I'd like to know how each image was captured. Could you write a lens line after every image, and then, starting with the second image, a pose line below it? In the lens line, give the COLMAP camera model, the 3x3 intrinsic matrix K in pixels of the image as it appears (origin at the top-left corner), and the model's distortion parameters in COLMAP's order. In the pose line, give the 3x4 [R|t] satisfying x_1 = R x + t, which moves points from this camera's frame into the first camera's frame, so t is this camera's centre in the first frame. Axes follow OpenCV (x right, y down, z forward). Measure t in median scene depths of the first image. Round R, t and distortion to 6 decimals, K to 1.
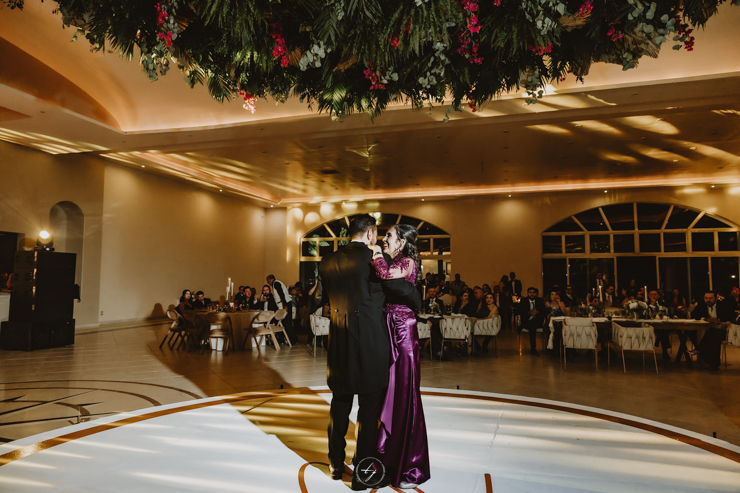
lens RADIAL K [[495.4, 0, 367.8], [0, 495.4, 246.6], [0, 0, 1]] dist [0.002611, 0.003886]
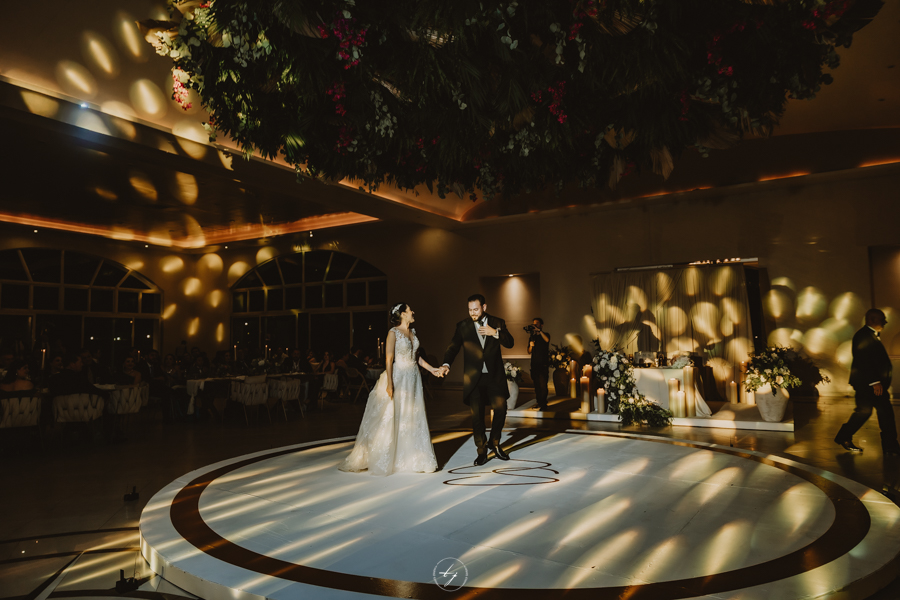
lens RADIAL K [[602.5, 0, 447.3], [0, 602.5, 300.2], [0, 0, 1]] dist [0.002611, 0.003886]
pose [[0.266975, 0.062506, 0.961674, -0.266396], [-0.055614, 0.997231, -0.049378, 0.009325], [-0.962097, -0.040300, 0.269712, 0.102127]]
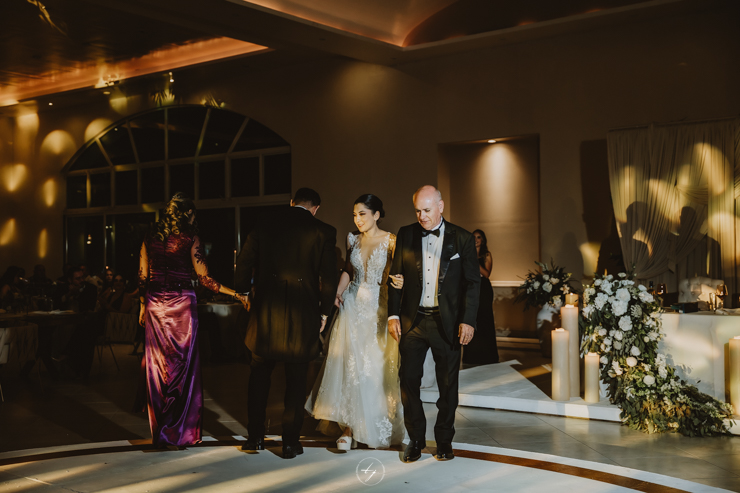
lens RADIAL K [[895.7, 0, 369.0], [0, 895.7, 246.9], [0, 0, 1]] dist [0.009647, 0.008634]
pose [[0.374722, 0.006922, 0.927111, -0.126283], [-0.057517, 0.998220, 0.015795, 0.006684], [-0.925351, -0.059243, 0.374453, 0.061754]]
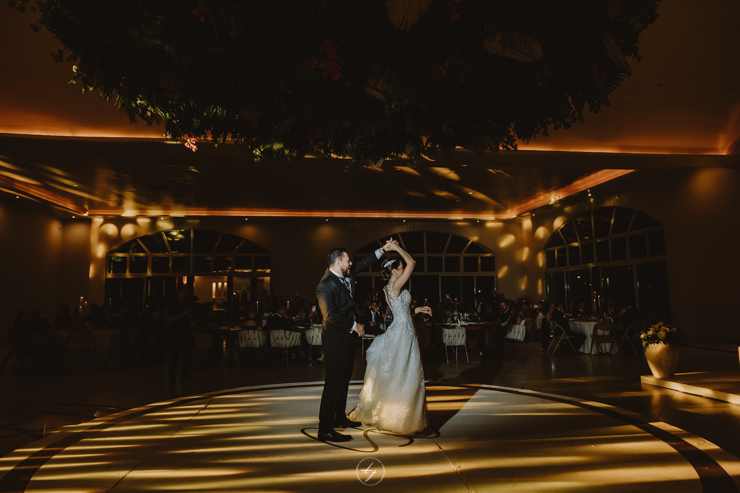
lens RADIAL K [[495.4, 0, 367.8], [0, 495.4, 246.6], [0, 0, 1]] dist [0.002611, 0.003886]
pose [[0.912366, 0.029504, 0.408312, -0.088886], [-0.015819, 0.999195, -0.036854, -0.003322], [-0.409070, 0.027166, 0.912098, -0.057164]]
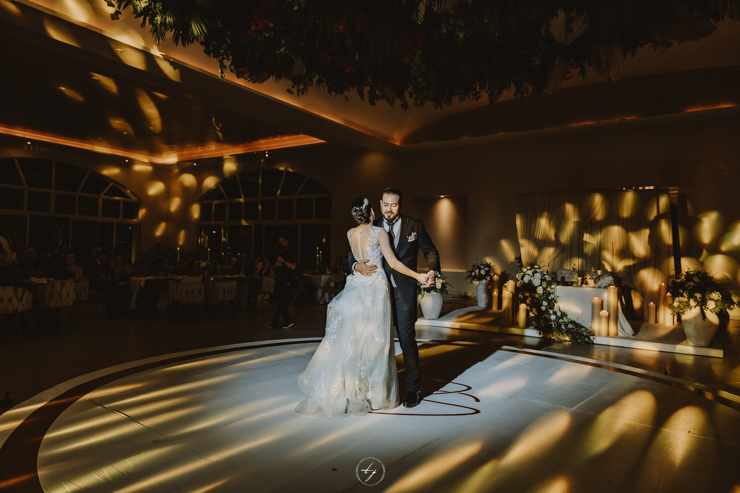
lens RADIAL K [[495.4, 0, 367.8], [0, 495.4, 246.6], [0, 0, 1]] dist [0.002611, 0.003886]
pose [[0.308002, 0.024888, 0.951060, -0.191622], [-0.097348, 0.995235, 0.005482, 0.012729], [-0.946392, -0.094272, 0.308957, 0.110693]]
